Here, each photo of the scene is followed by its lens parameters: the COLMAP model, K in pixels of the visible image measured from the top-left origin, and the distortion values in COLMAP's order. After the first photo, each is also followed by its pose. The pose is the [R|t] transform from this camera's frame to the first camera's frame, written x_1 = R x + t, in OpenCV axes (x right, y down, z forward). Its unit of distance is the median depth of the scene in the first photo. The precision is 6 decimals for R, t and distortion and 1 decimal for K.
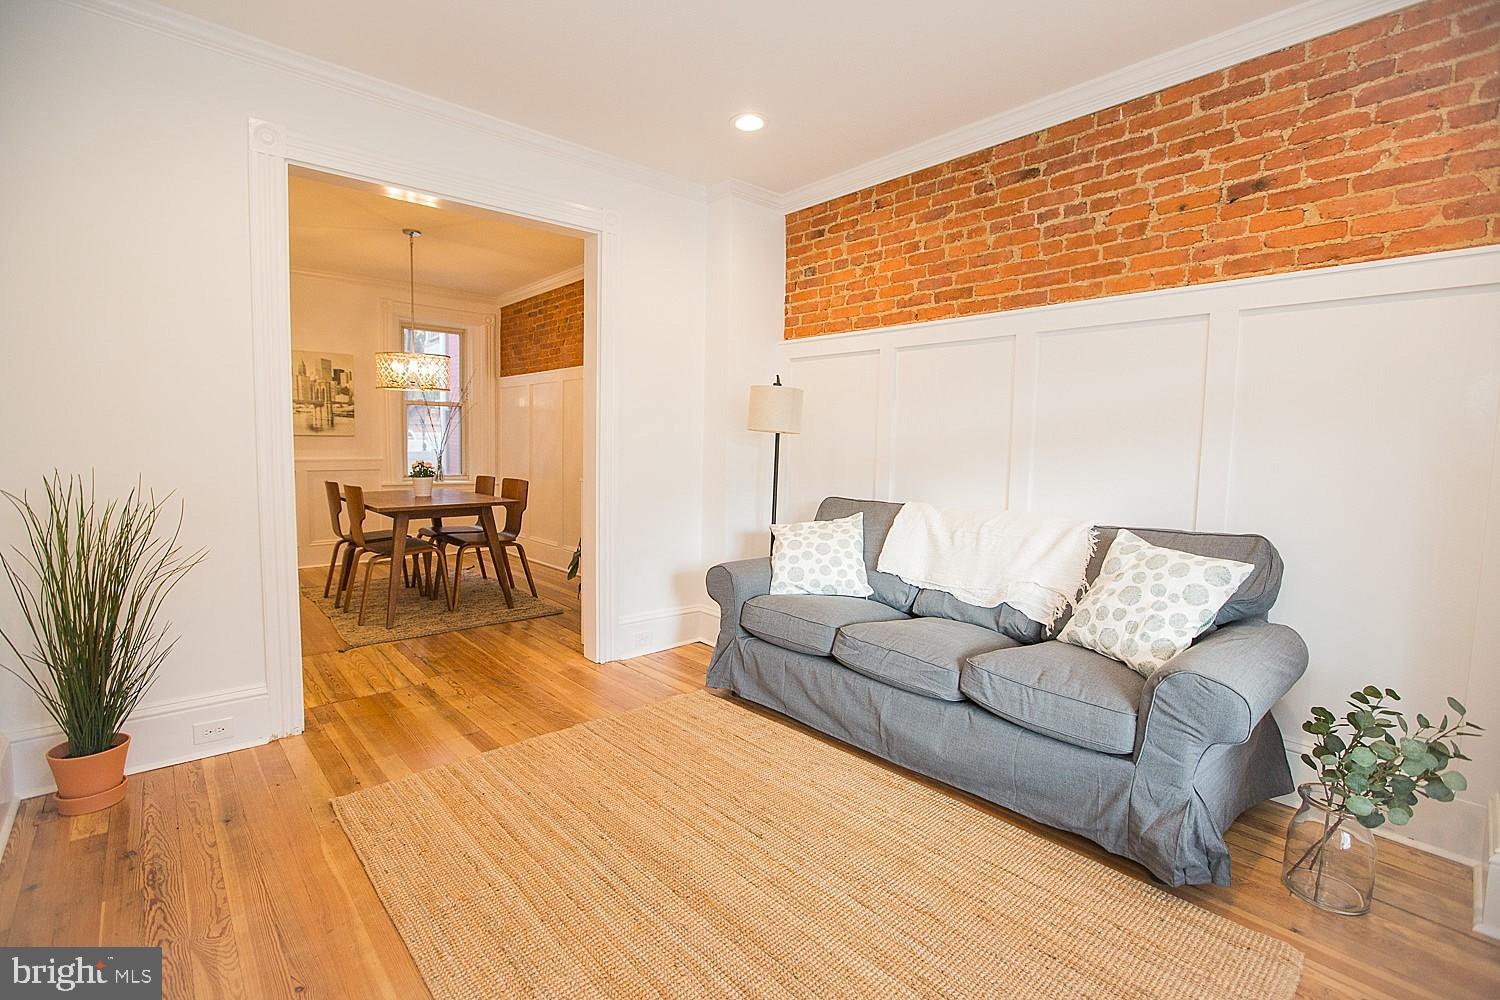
lens RADIAL K [[673.7, 0, 746.7], [0, 673.7, 497.1], [0, 0, 1]] dist [-0.042598, 0.011935]
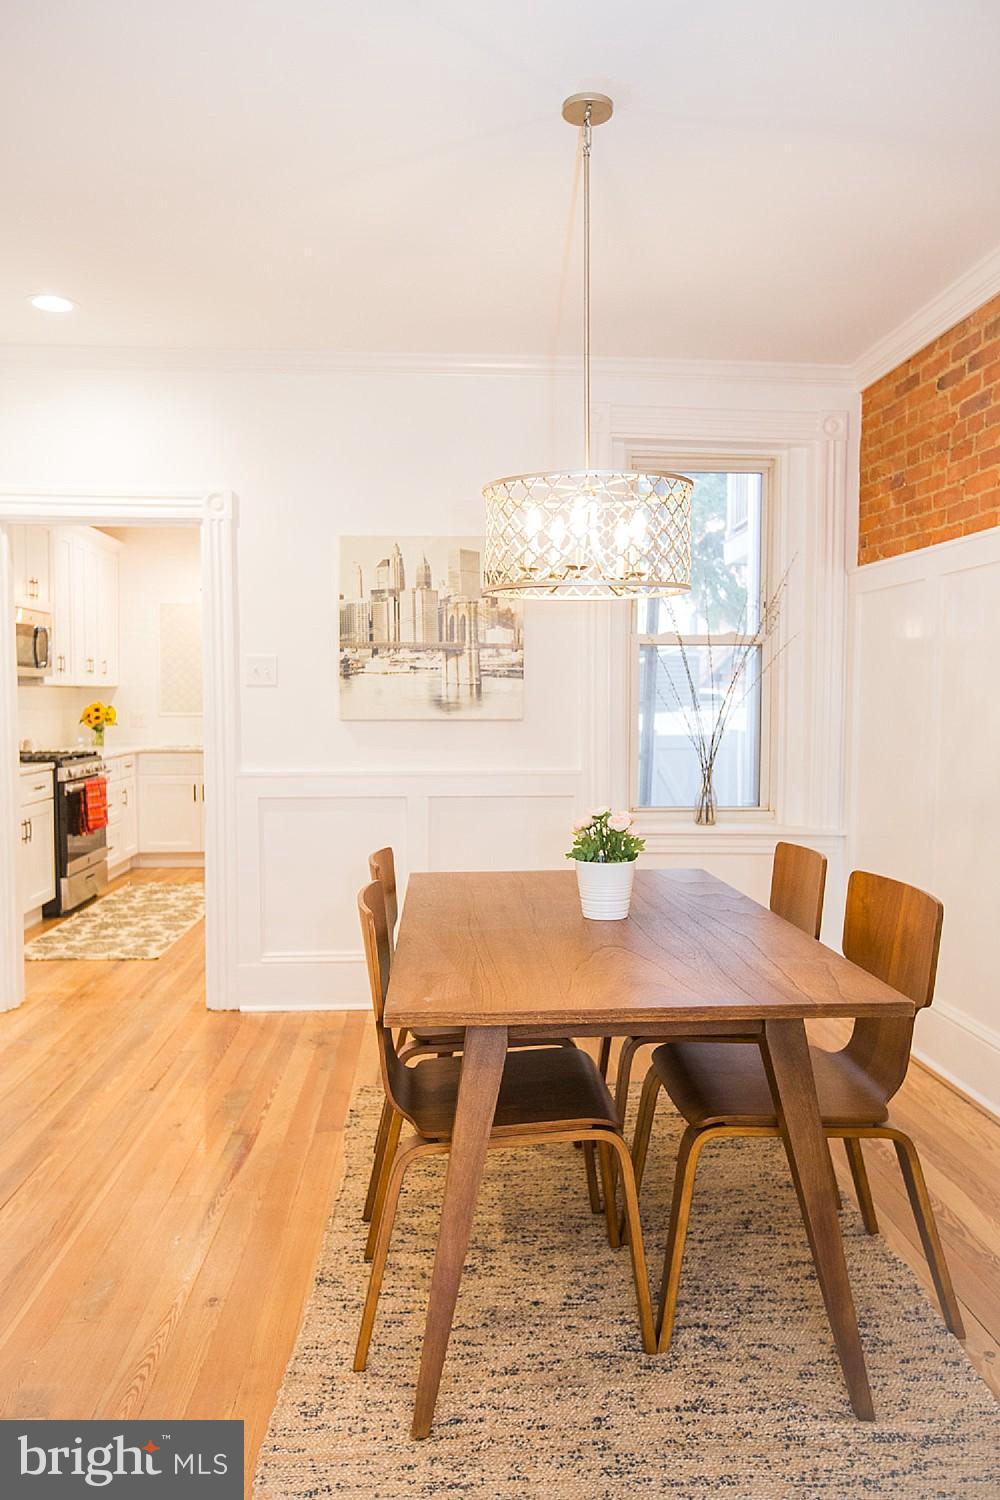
lens RADIAL K [[1061.5, 0, 505.1], [0, 1061.5, 755.4], [0, 0, 1]] dist [-0.016506, 0.038163]
pose [[0.781328, 0.016941, -0.623891, -0.285340], [-0.038889, 0.999011, -0.021575, -0.094807], [0.622908, 0.041120, 0.781213, 0.797410]]
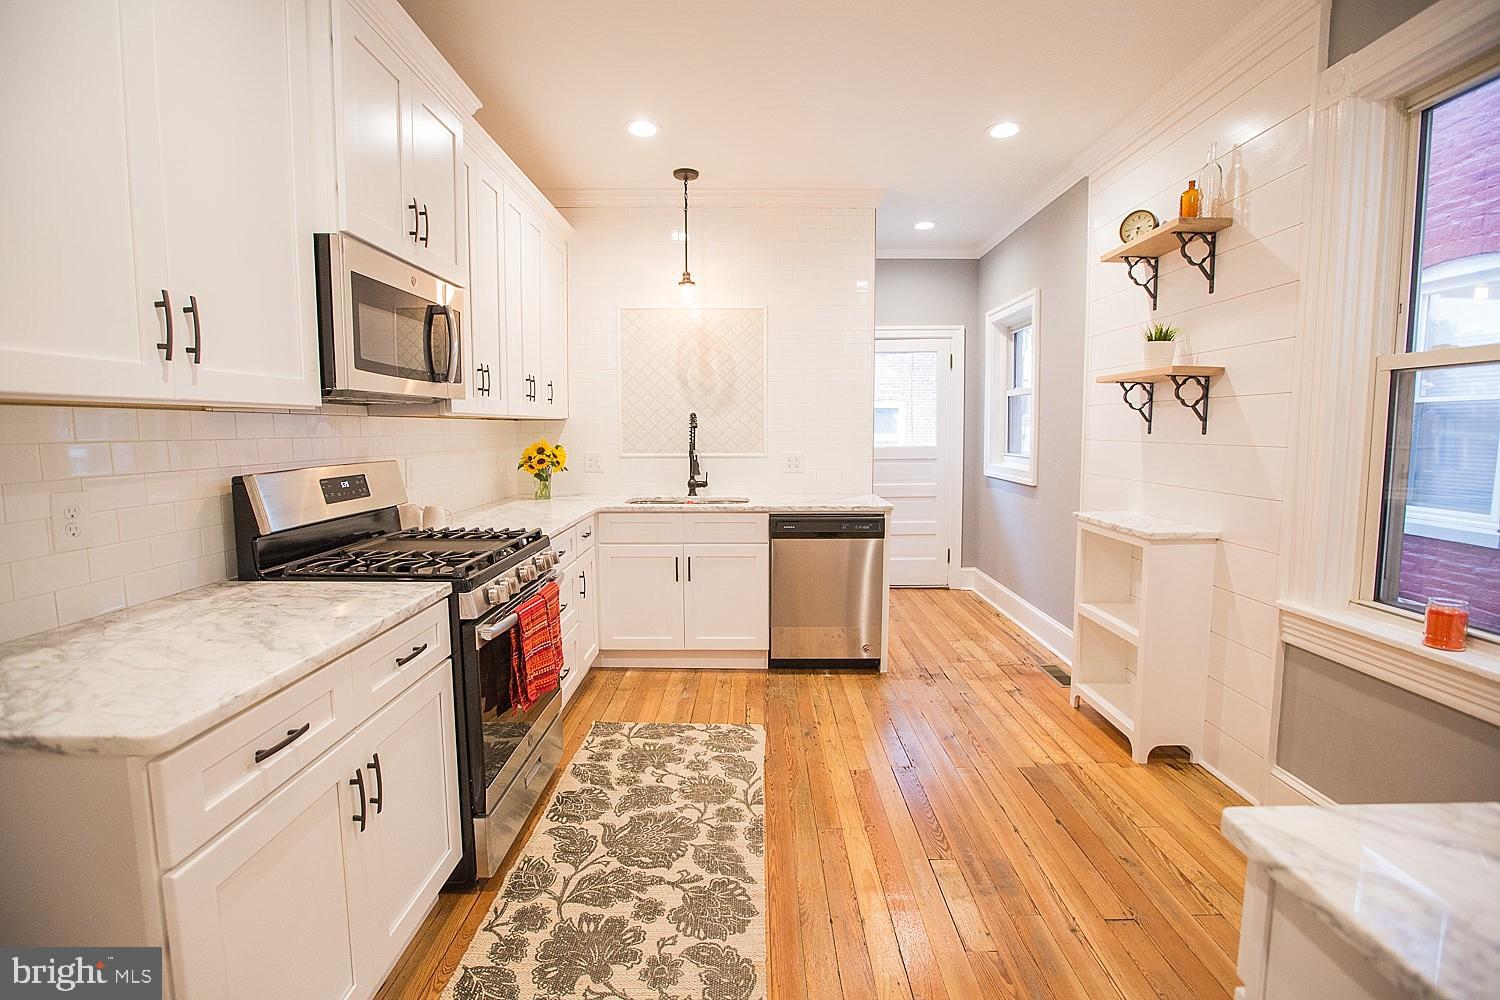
lens RADIAL K [[673.7, 0, 743.8], [0, 673.7, 495.6], [0, 0, 1]] dist [-0.042598, 0.011935]
pose [[0.732702, 0.048471, -0.678821, -1.467948], [-0.043960, 0.998748, 0.023865, -0.178588], [0.679128, 0.012355, 0.733915, 1.486235]]
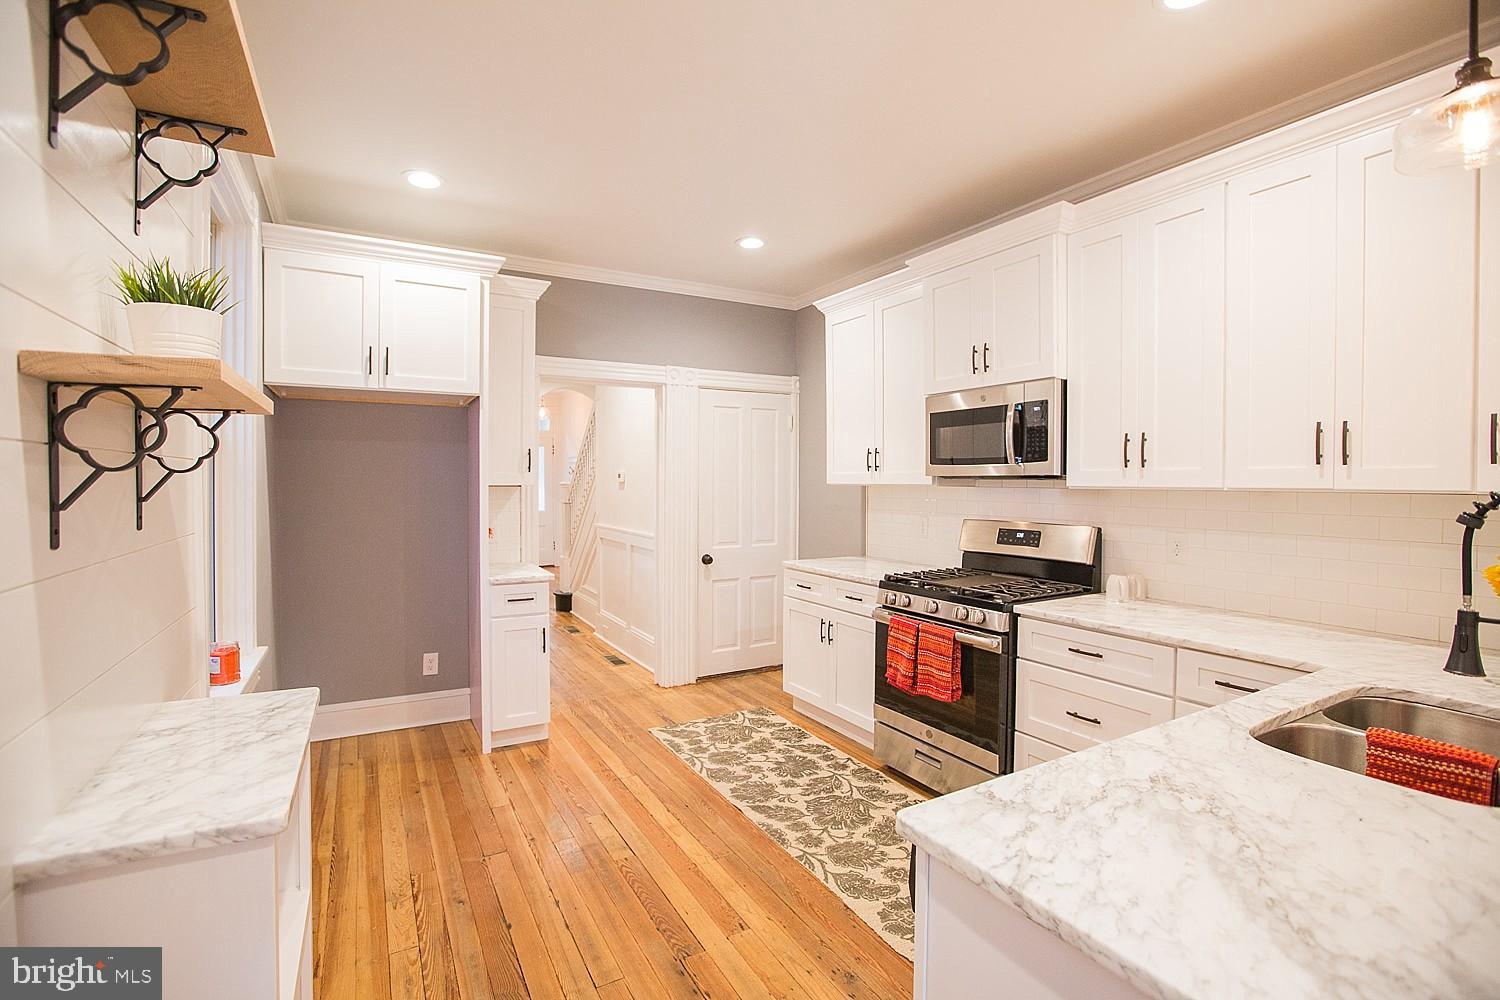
lens RADIAL K [[673.7, 0, 753.8], [0, 673.7, 495.7], [0, 0, 1]] dist [-0.042598, 0.011935]
pose [[-0.979268, -0.031422, 0.200119, -1.981941], [-0.009474, 0.993919, 0.109702, -0.309042], [-0.202349, 0.105531, -0.973611, 2.651068]]
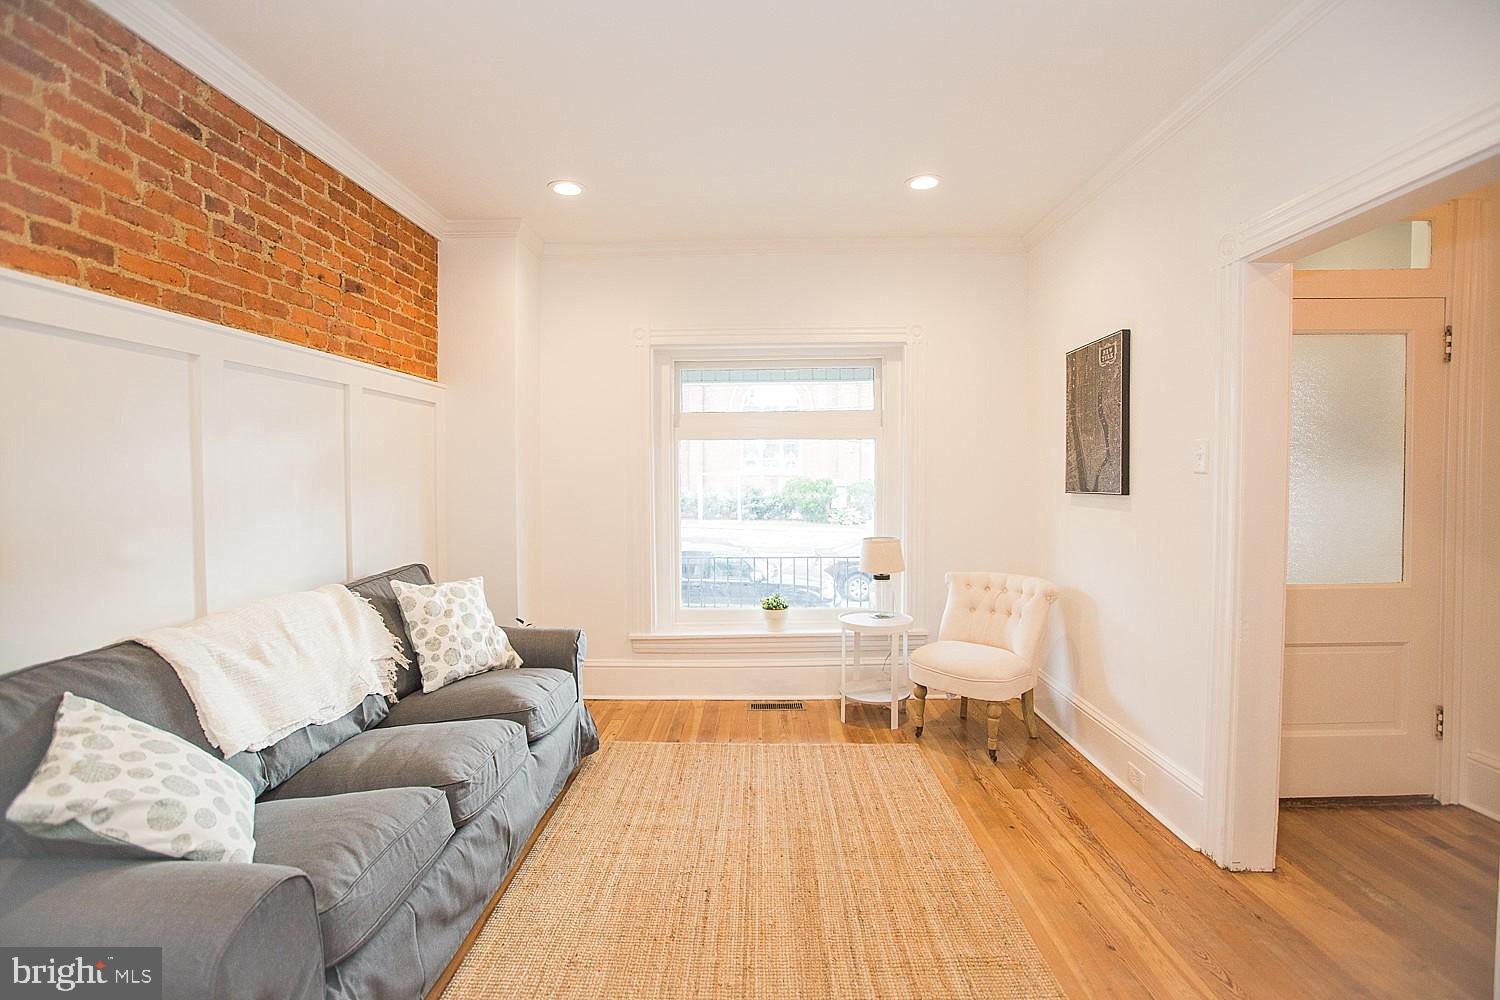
lens RADIAL K [[673.7, 0, 750.1], [0, 673.7, 497.0], [0, 0, 1]] dist [-0.042598, 0.011935]
pose [[-0.726348, -0.040412, 0.686138, -0.418114], [0.045977, 0.993177, 0.107167, -0.123886], [-0.685787, 0.109387, -0.719535, 0.959289]]
